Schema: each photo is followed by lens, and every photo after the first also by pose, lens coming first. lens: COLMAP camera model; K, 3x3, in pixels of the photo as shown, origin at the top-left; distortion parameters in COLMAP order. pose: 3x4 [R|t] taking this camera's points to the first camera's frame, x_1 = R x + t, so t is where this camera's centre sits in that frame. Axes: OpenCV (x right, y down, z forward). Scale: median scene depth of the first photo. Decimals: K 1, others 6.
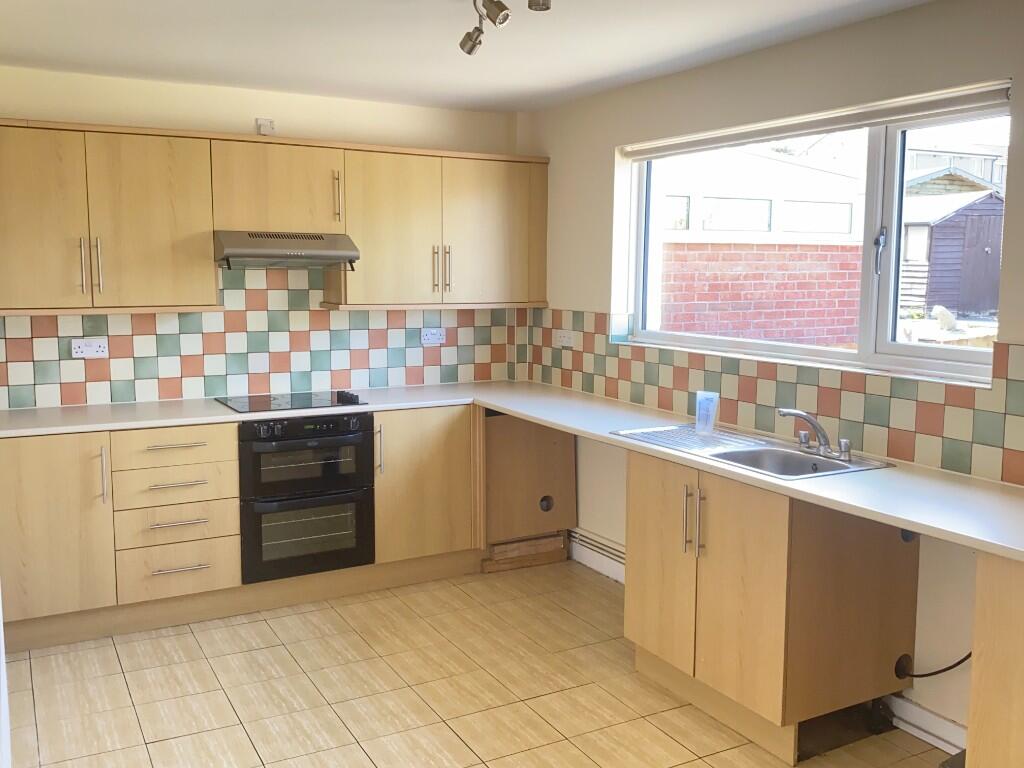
lens RADIAL K [[936.6, 0, 510.2], [0, 936.6, 387.5], [0, 0, 1]] dist [0.009866, 0.000000]
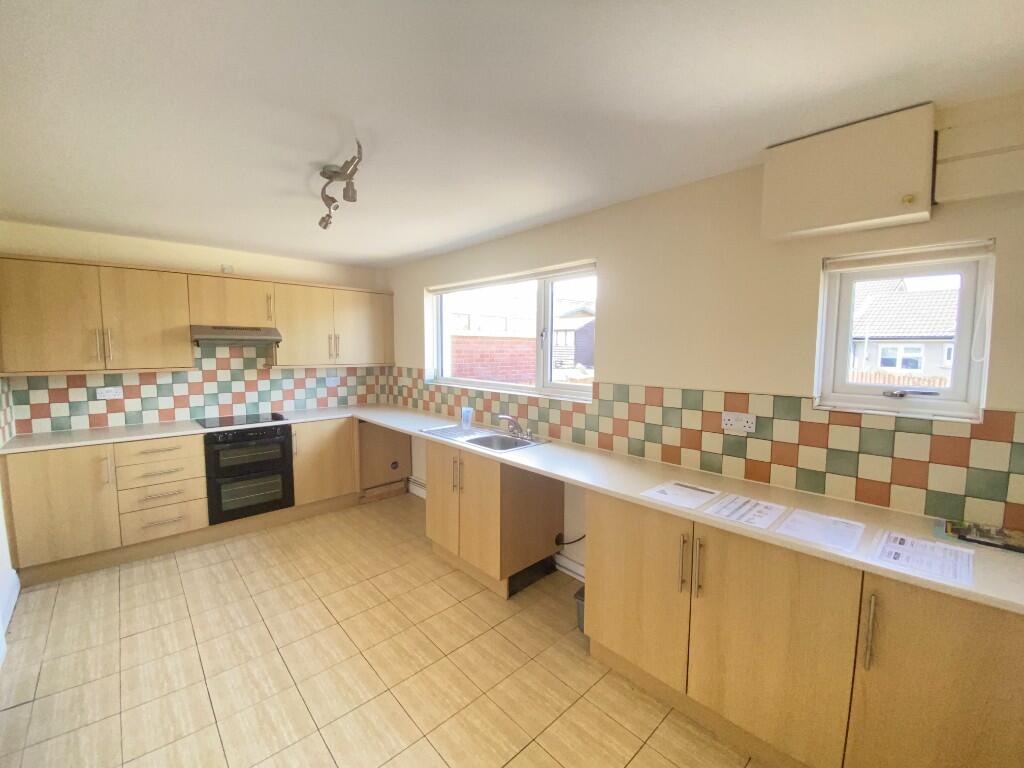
lens RADIAL K [[412.0, 0, 514.5], [0, 412.0, 385.5], [0, 0, 1]] dist [-0.023308, -0.004027]
pose [[0.965747, -0.021535, 0.258590, 0.075541], [0.030970, 0.998993, -0.032469, -0.009861], [-0.257631, 0.039366, 0.965441, 0.110831]]
